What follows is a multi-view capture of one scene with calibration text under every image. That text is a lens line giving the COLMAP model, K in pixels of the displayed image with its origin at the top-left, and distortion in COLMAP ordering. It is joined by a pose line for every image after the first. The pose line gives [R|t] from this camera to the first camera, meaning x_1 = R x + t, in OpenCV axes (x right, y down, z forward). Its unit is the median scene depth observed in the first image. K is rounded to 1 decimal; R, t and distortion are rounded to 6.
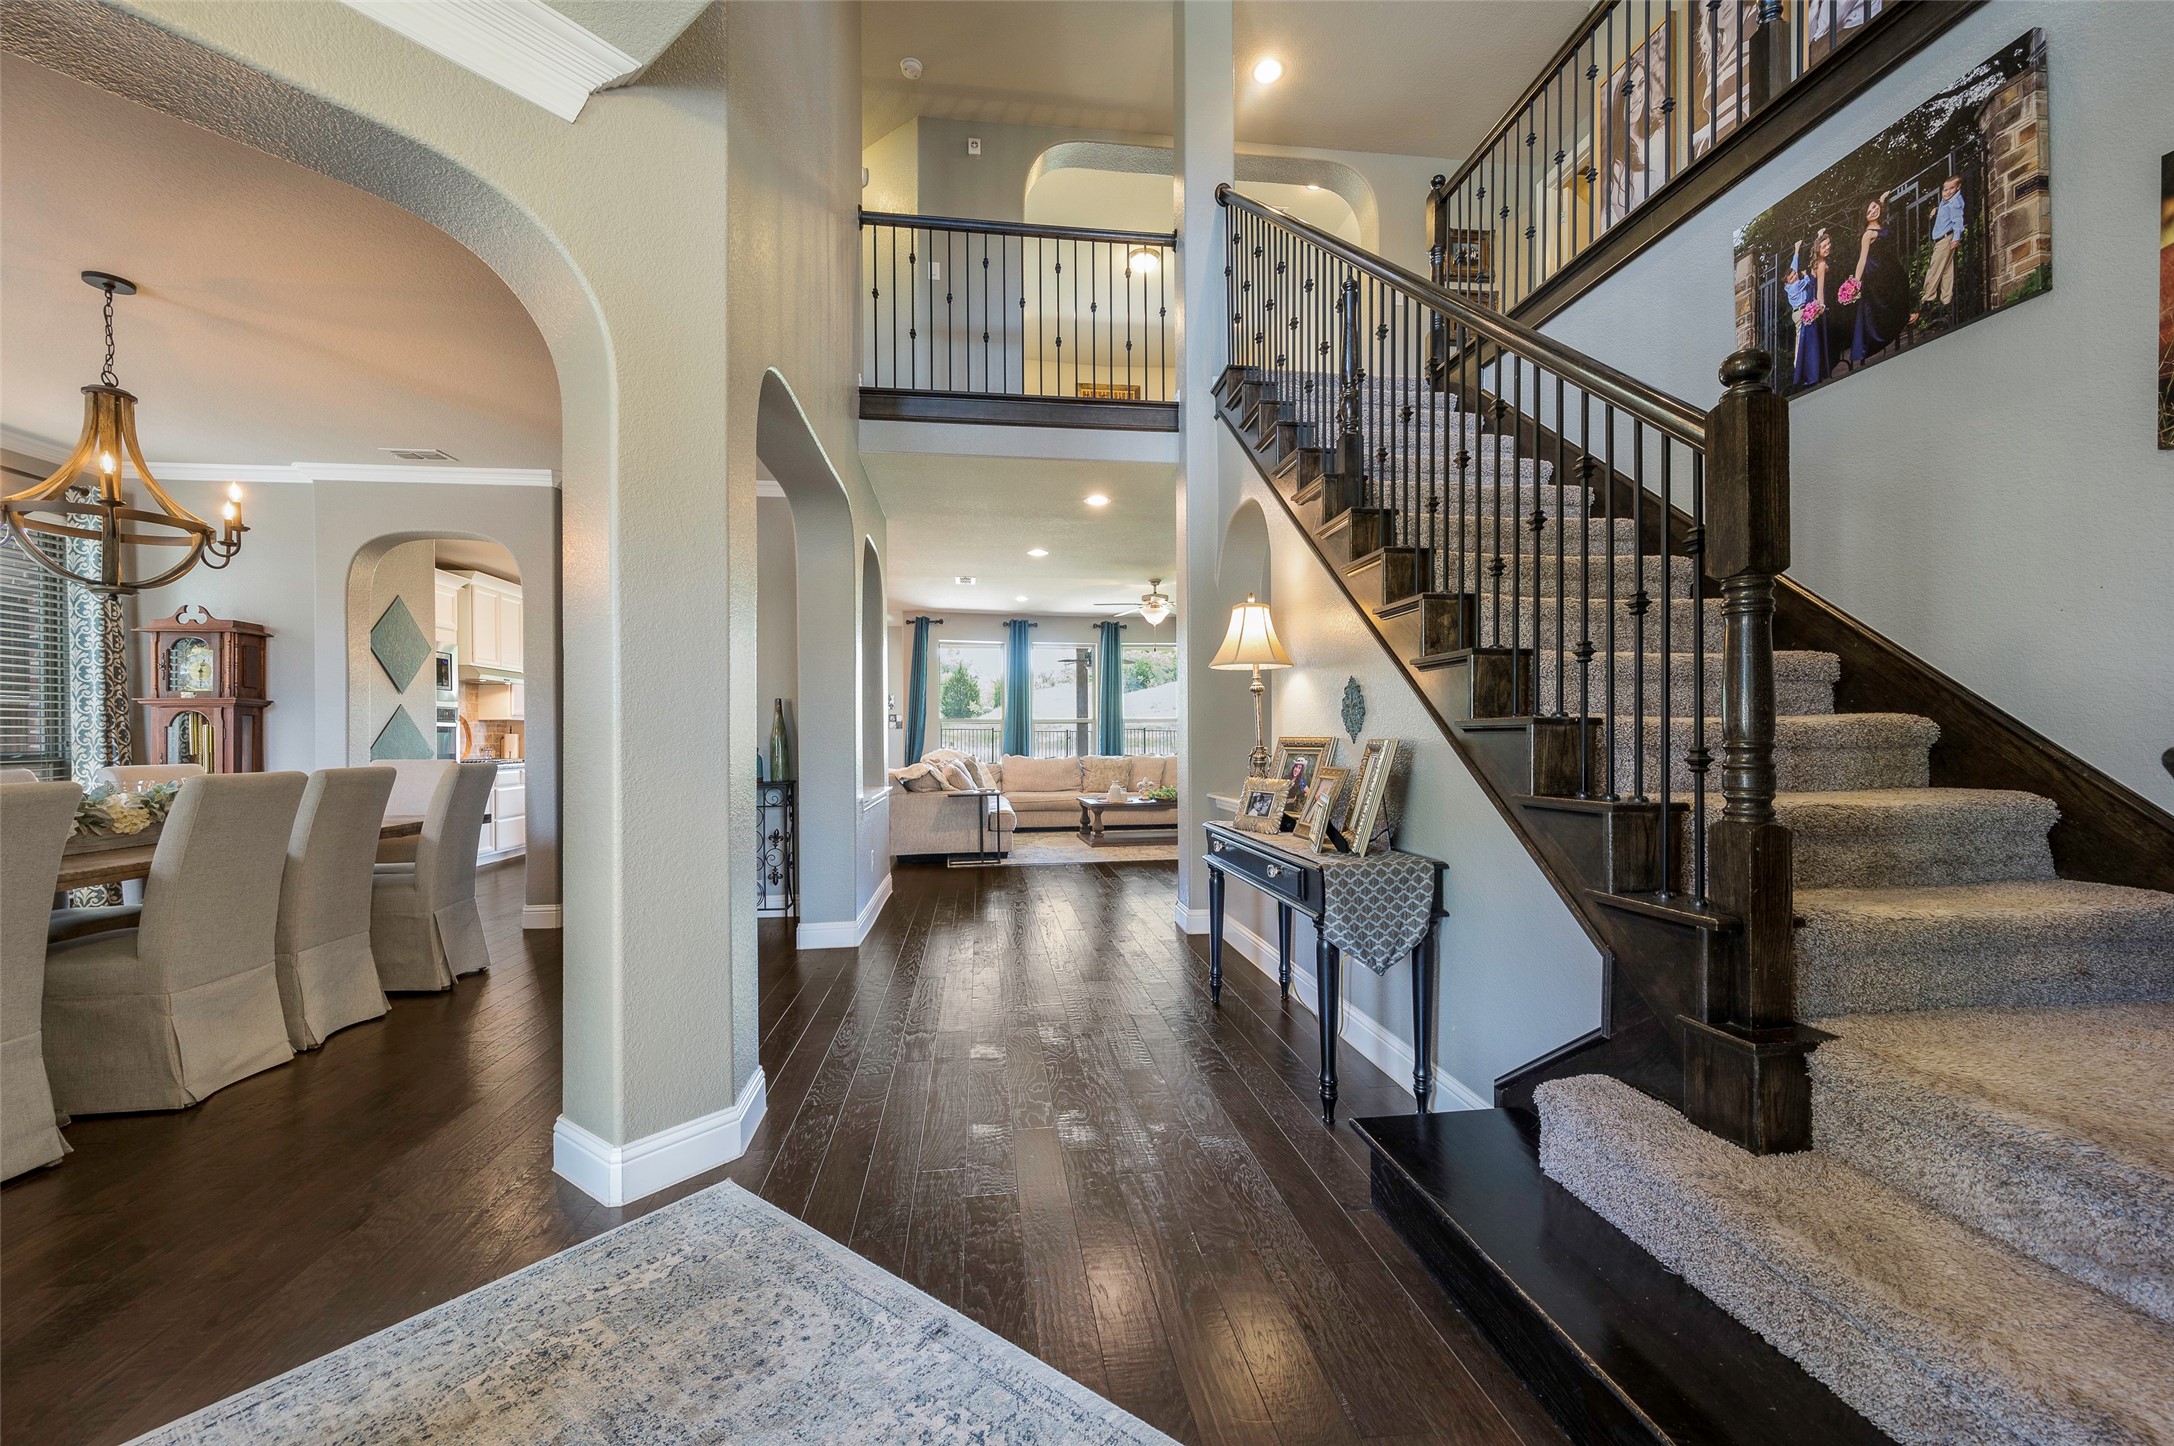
lens RADIAL K [[852.8, 0, 1111.8], [0, 852.8, 729.2], [0, 0, 1]] dist [0.000567, 0.000455]
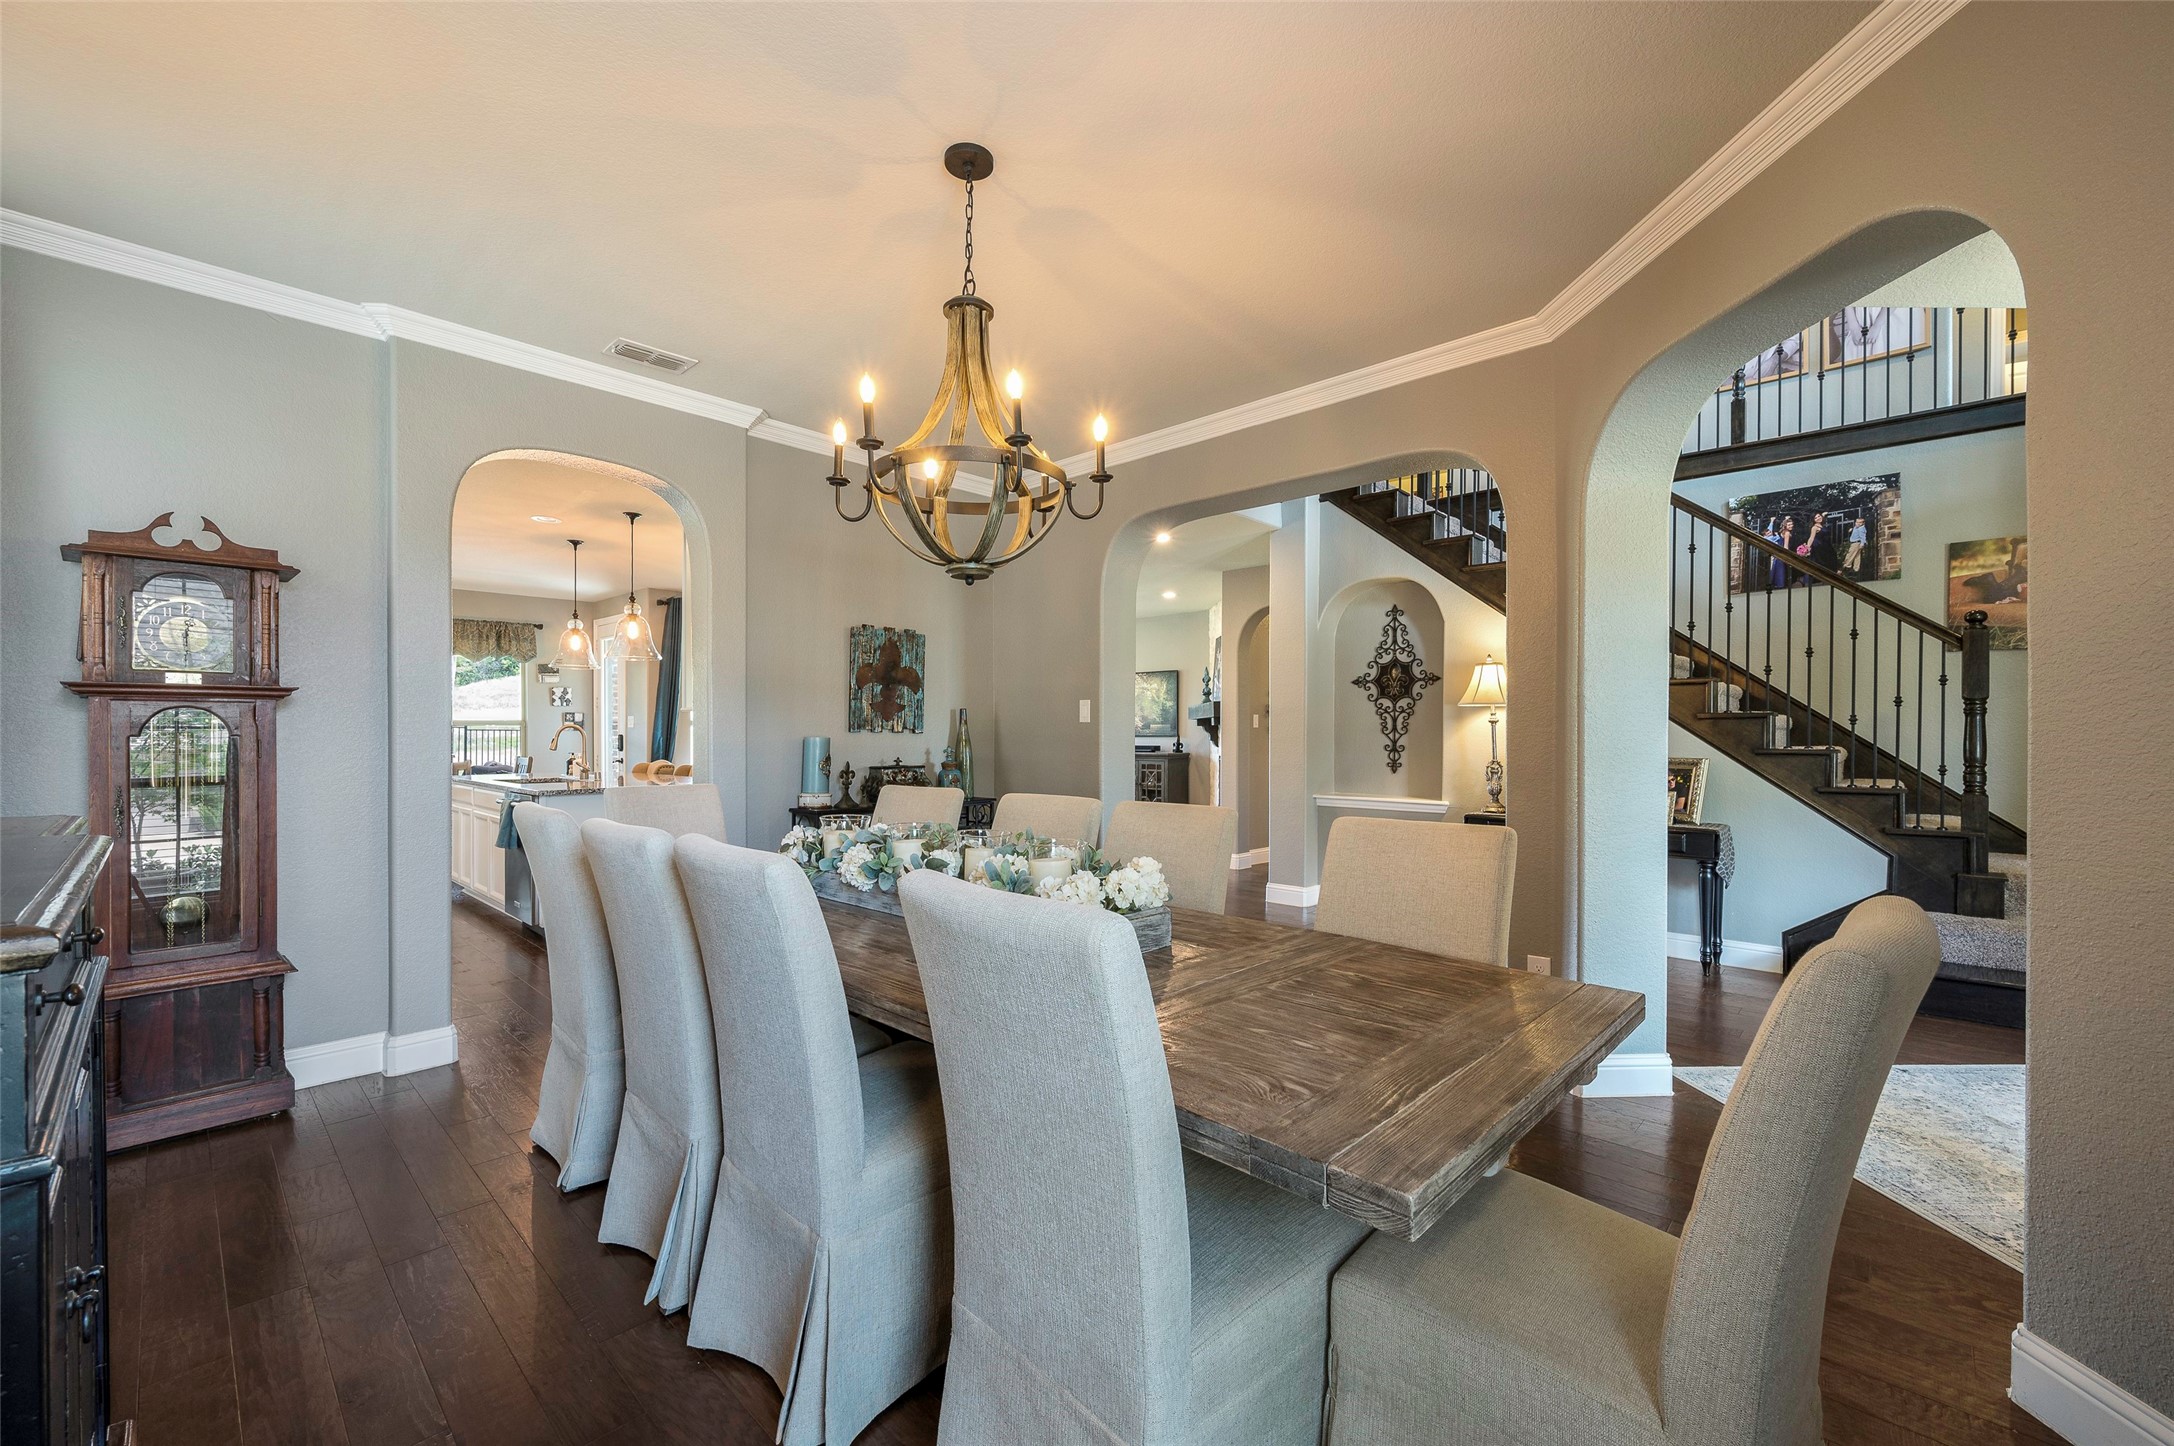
lens RADIAL K [[857.5, 0, 1096.8], [0, 857.5, 730.0], [0, 0, 1]] dist [-0.000865, -0.000105]
pose [[0.783681, 0.012264, 0.621042, -0.957333], [-0.013319, 0.999907, -0.002939, -0.013366], [-0.621020, -0.005968, 0.783772, 0.205822]]
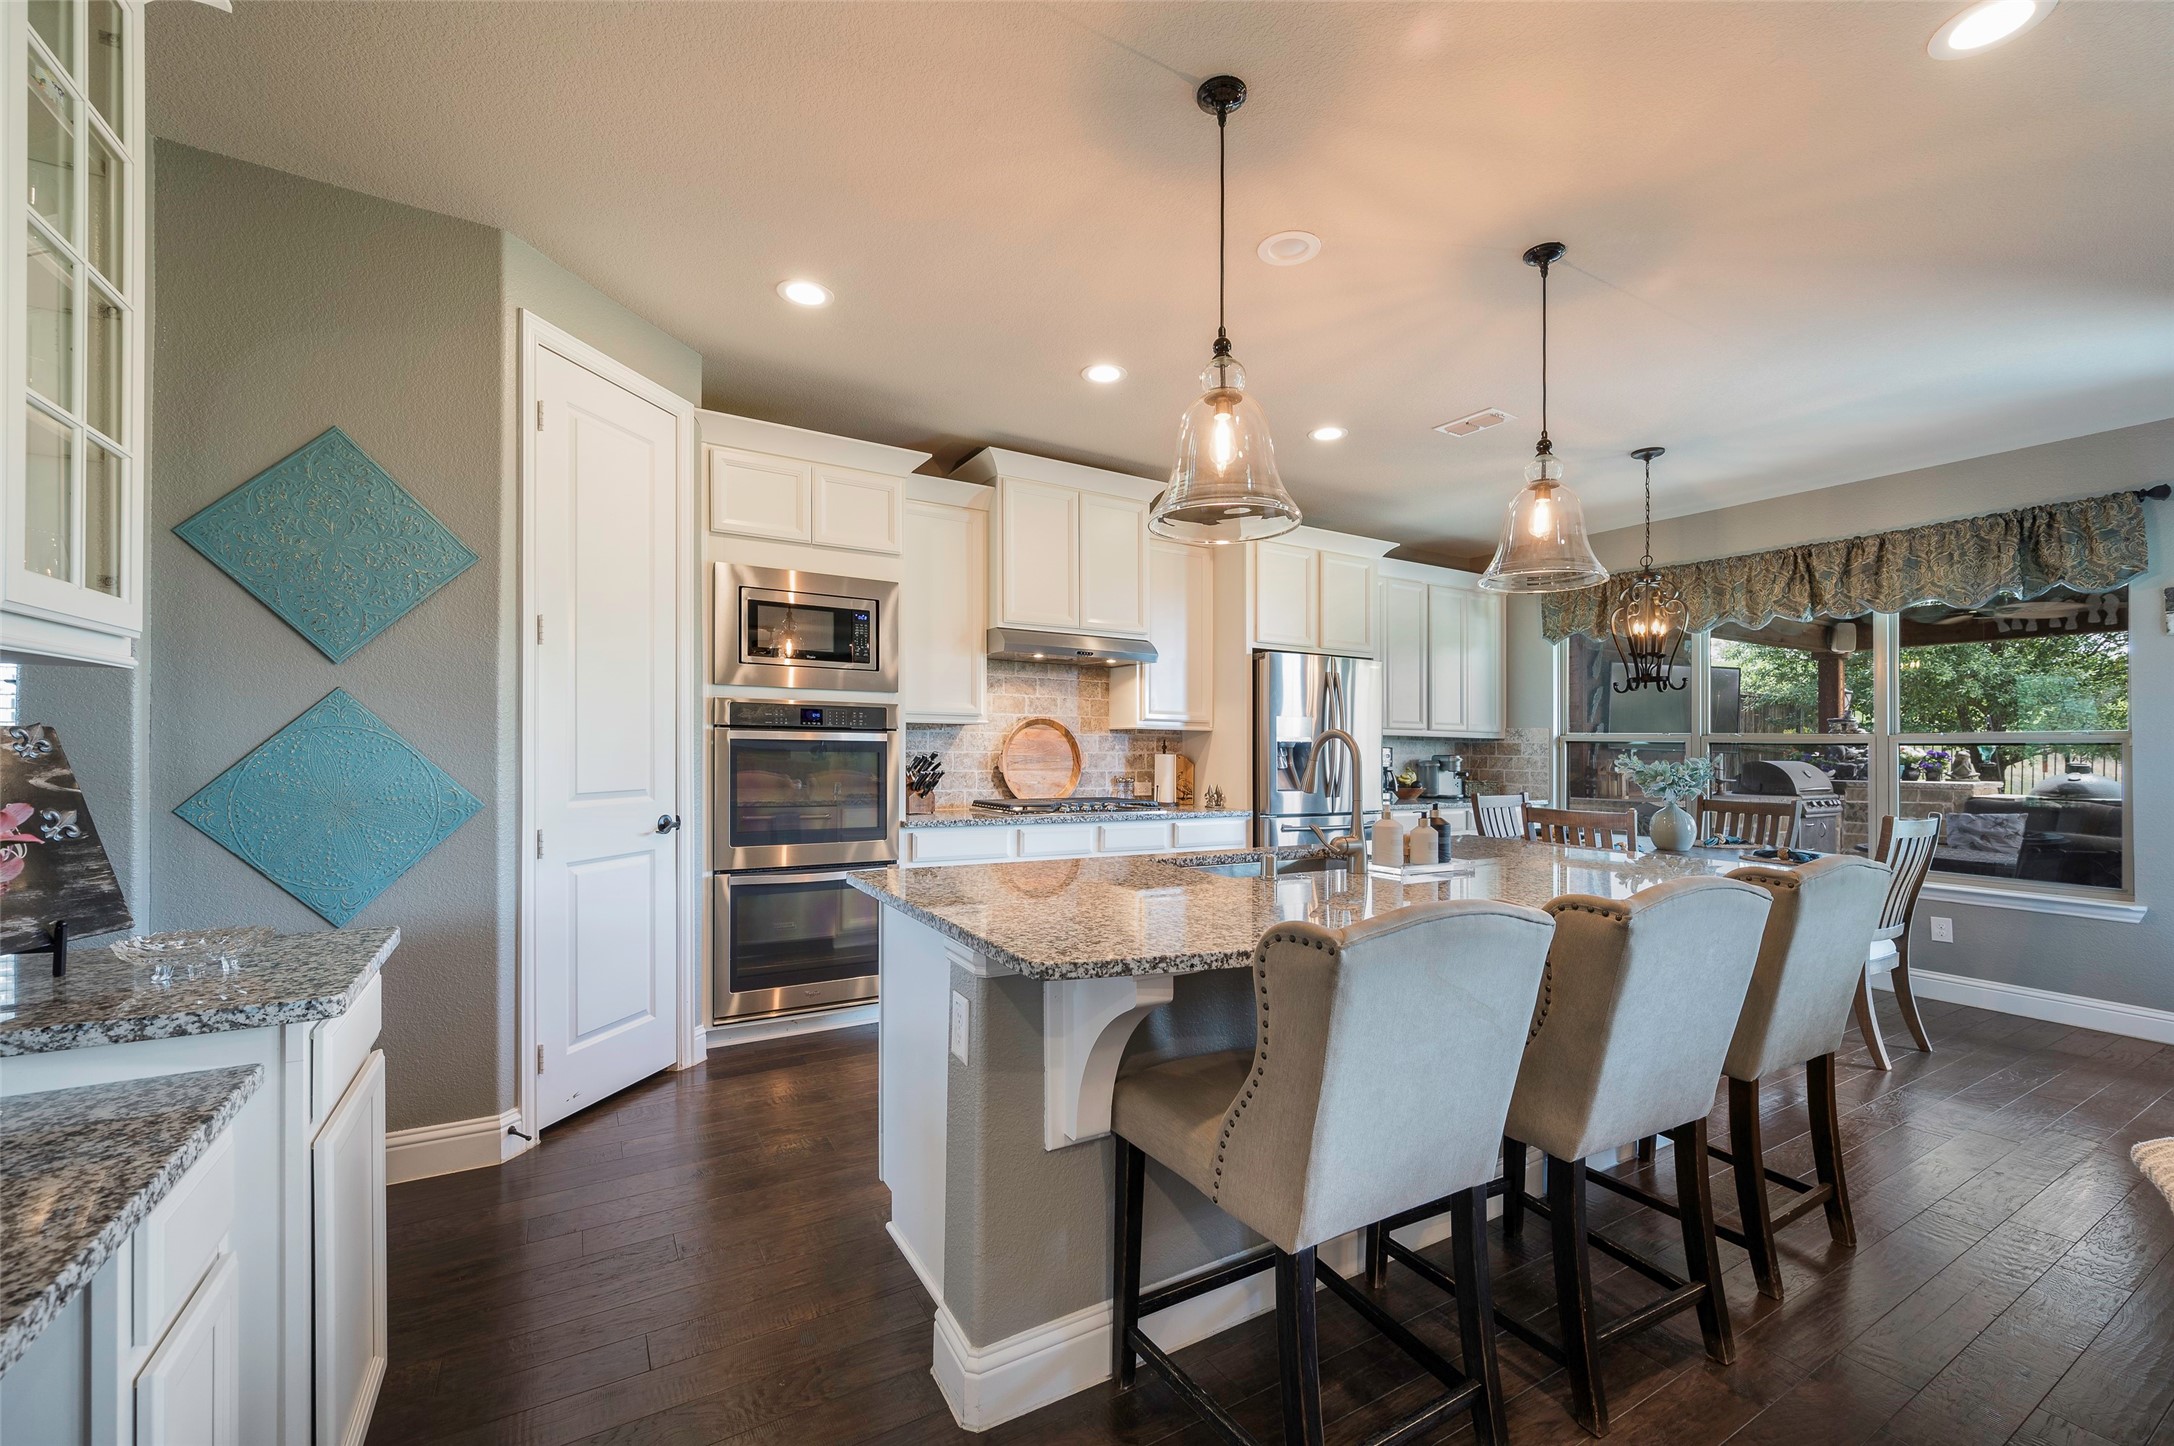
lens RADIAL K [[873.5, 0, 1079.4], [0, 873.5, 737.1], [0, 0, 1]] dist [0.000388, 0.000356]
pose [[0.367611, 0.002333, -0.929977, -0.351431], [-0.008392, 0.999964, -0.000808, -0.009063], [0.929942, 0.008102, 0.367618, 1.367913]]
